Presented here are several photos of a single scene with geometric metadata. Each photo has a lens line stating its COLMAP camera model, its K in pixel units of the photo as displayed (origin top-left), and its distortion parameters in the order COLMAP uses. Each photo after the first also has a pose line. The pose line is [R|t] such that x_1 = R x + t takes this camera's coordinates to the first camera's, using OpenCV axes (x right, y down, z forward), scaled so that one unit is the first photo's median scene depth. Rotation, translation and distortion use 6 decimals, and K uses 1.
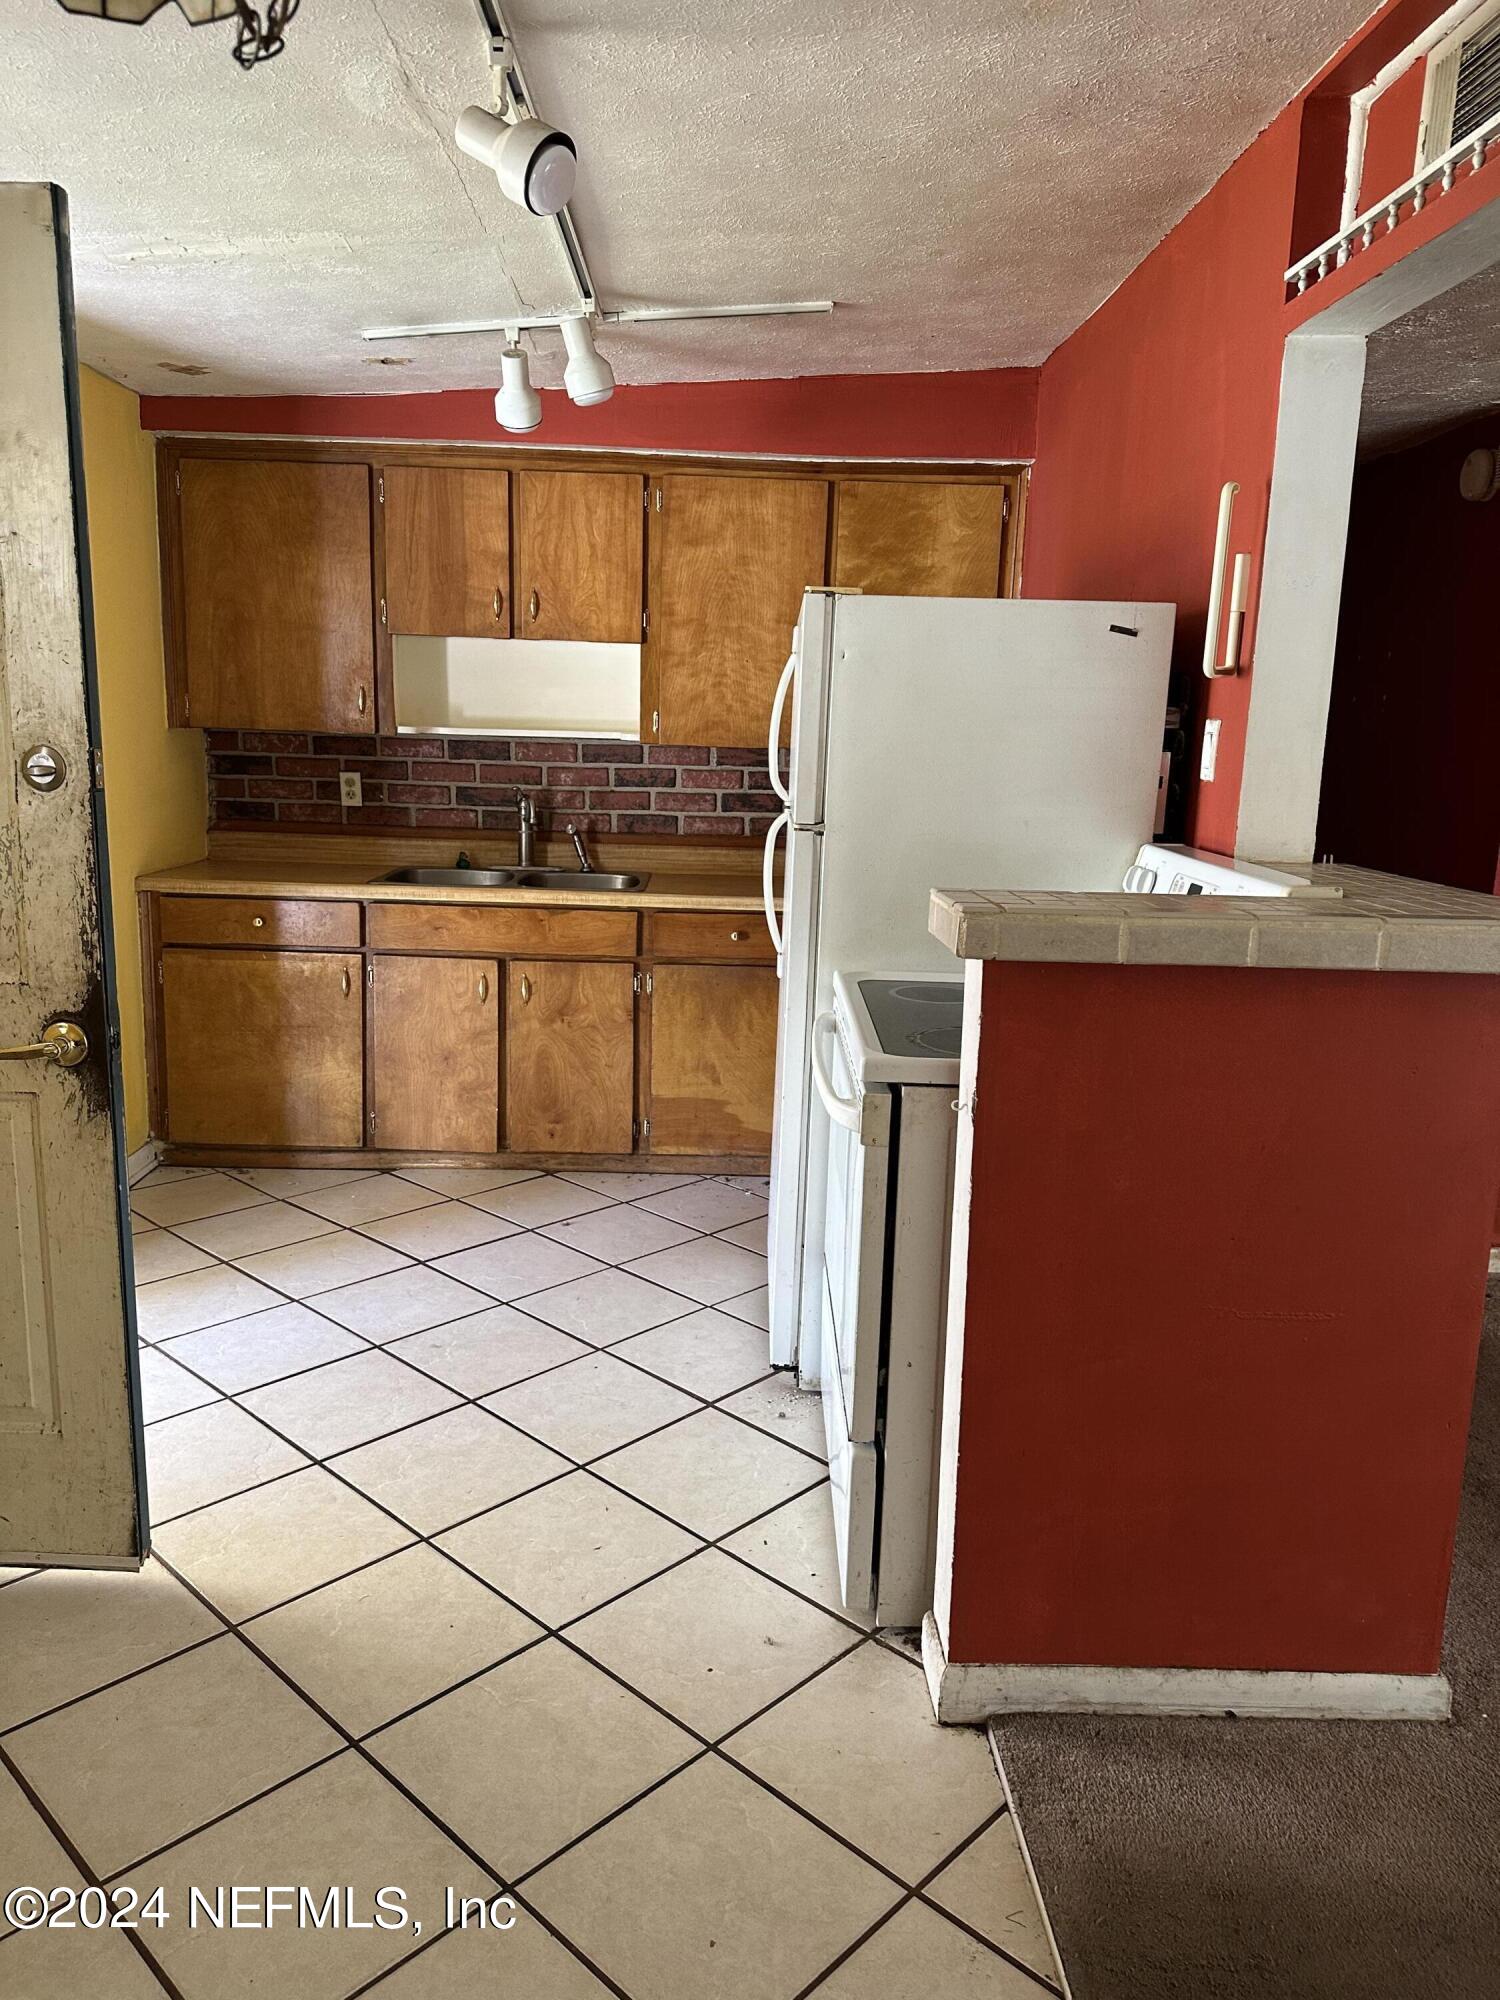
lens RADIAL K [[1411.0, 0, 738.4], [0, 1411.0, 1000.0], [0, 0, 1]] dist [0.062539, -0.065634]
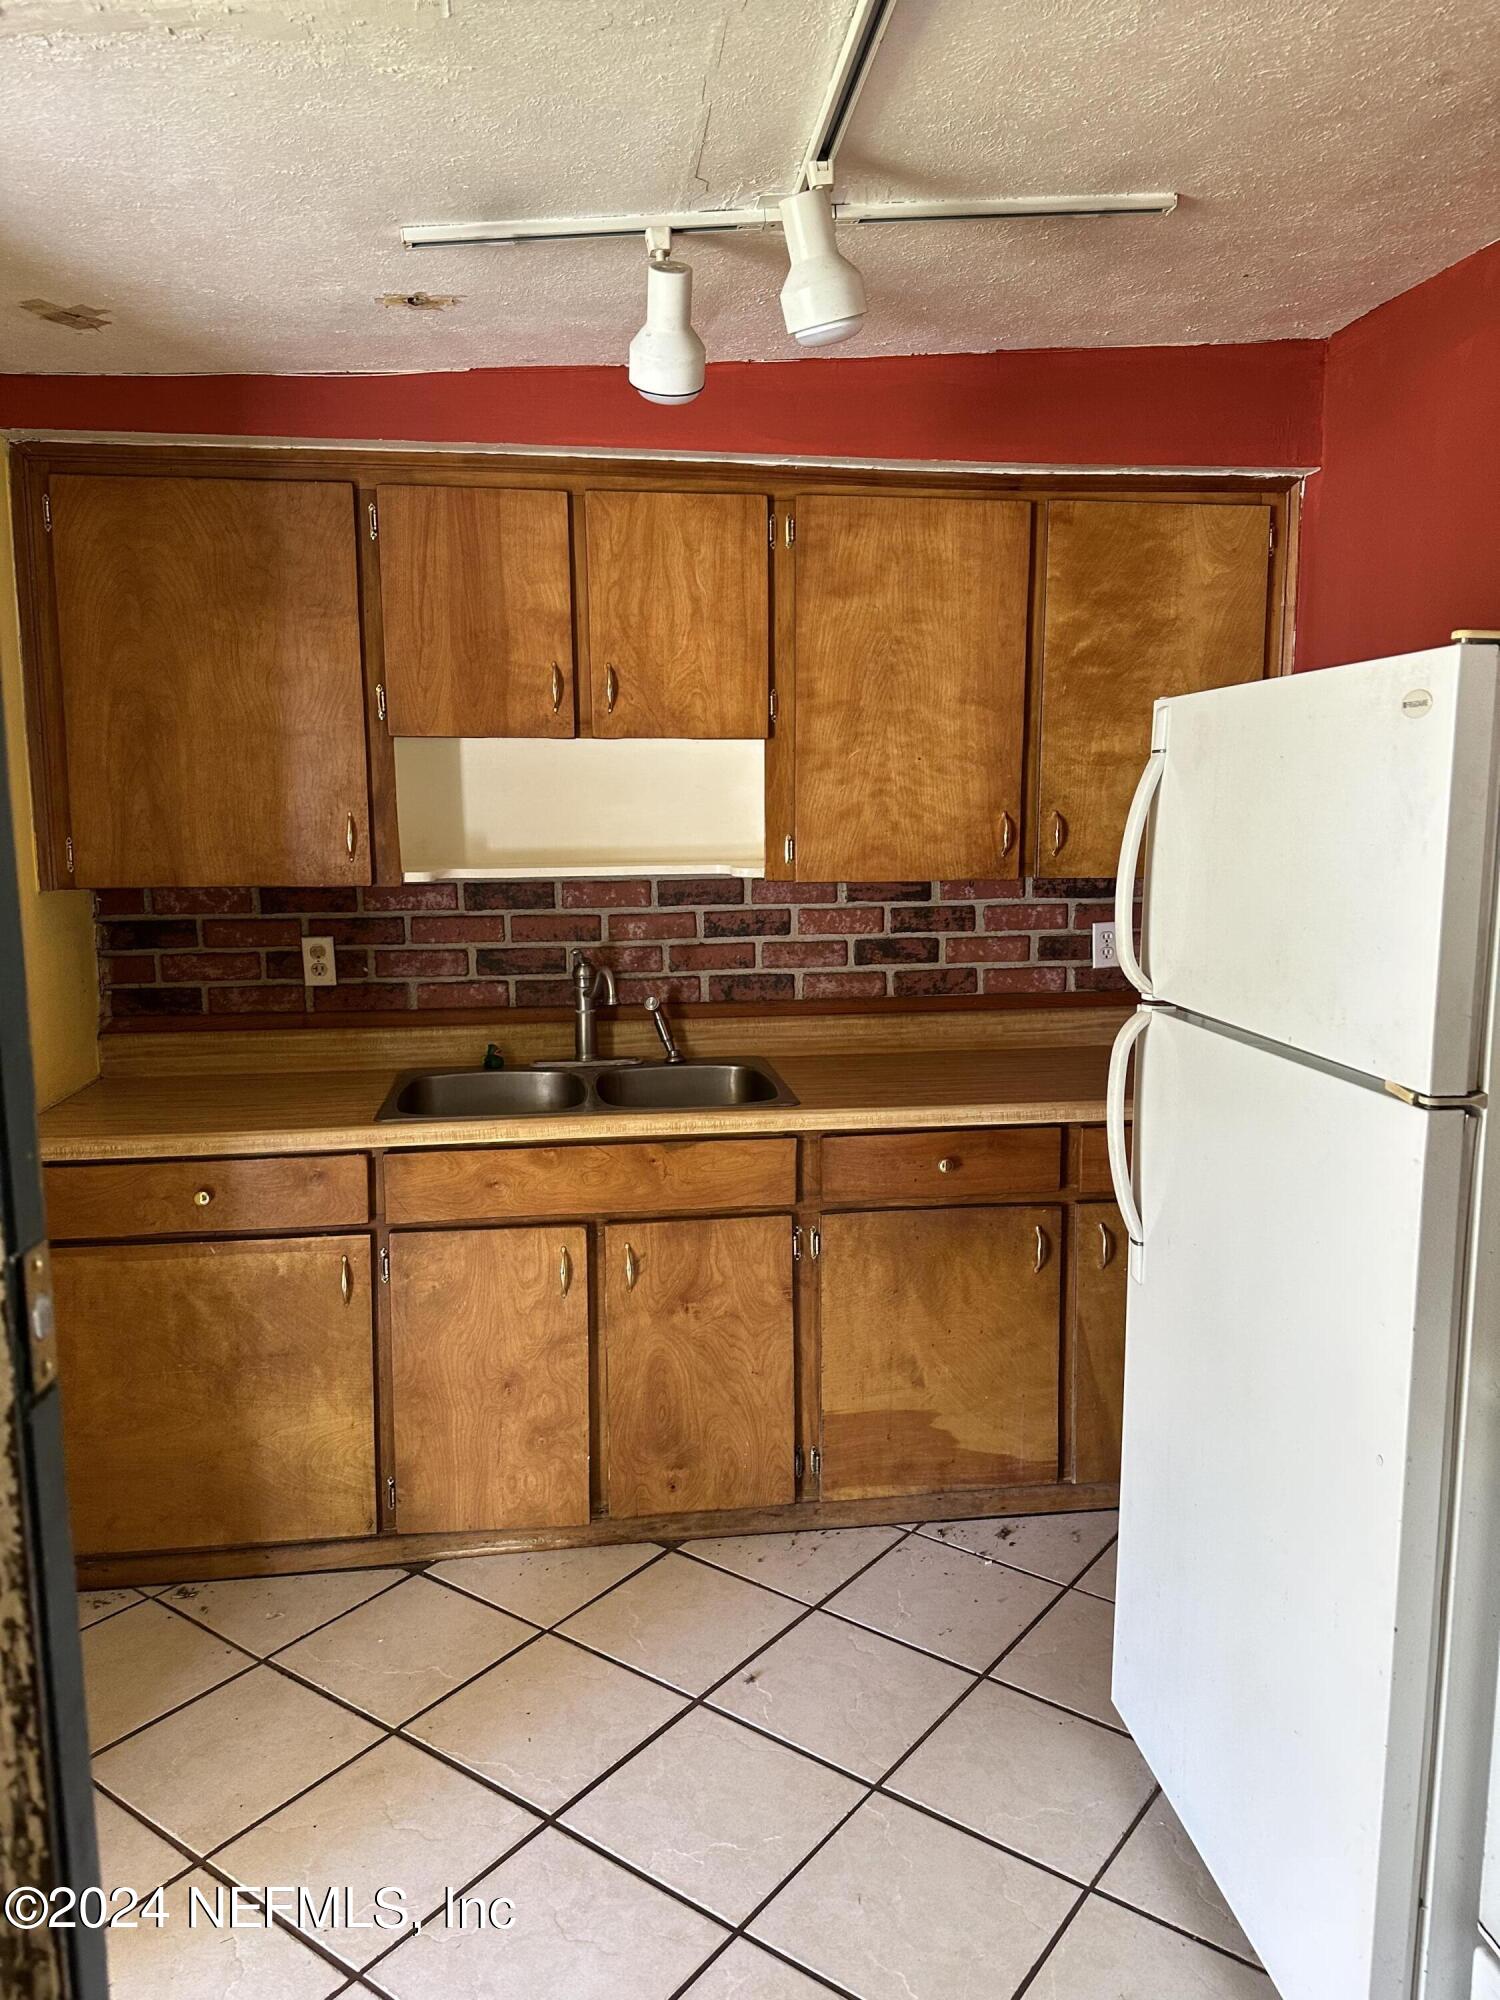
lens RADIAL K [[1411.0, 0, 767.4], [0, 1411.0, 986.0], [0, 0, 1]] dist [0.062539, -0.065634]
pose [[0.991377, -0.049727, 0.121240, -0.159171], [0.056815, 0.996828, -0.055725, -0.096133], [-0.118085, 0.062133, 0.991058, 0.336752]]
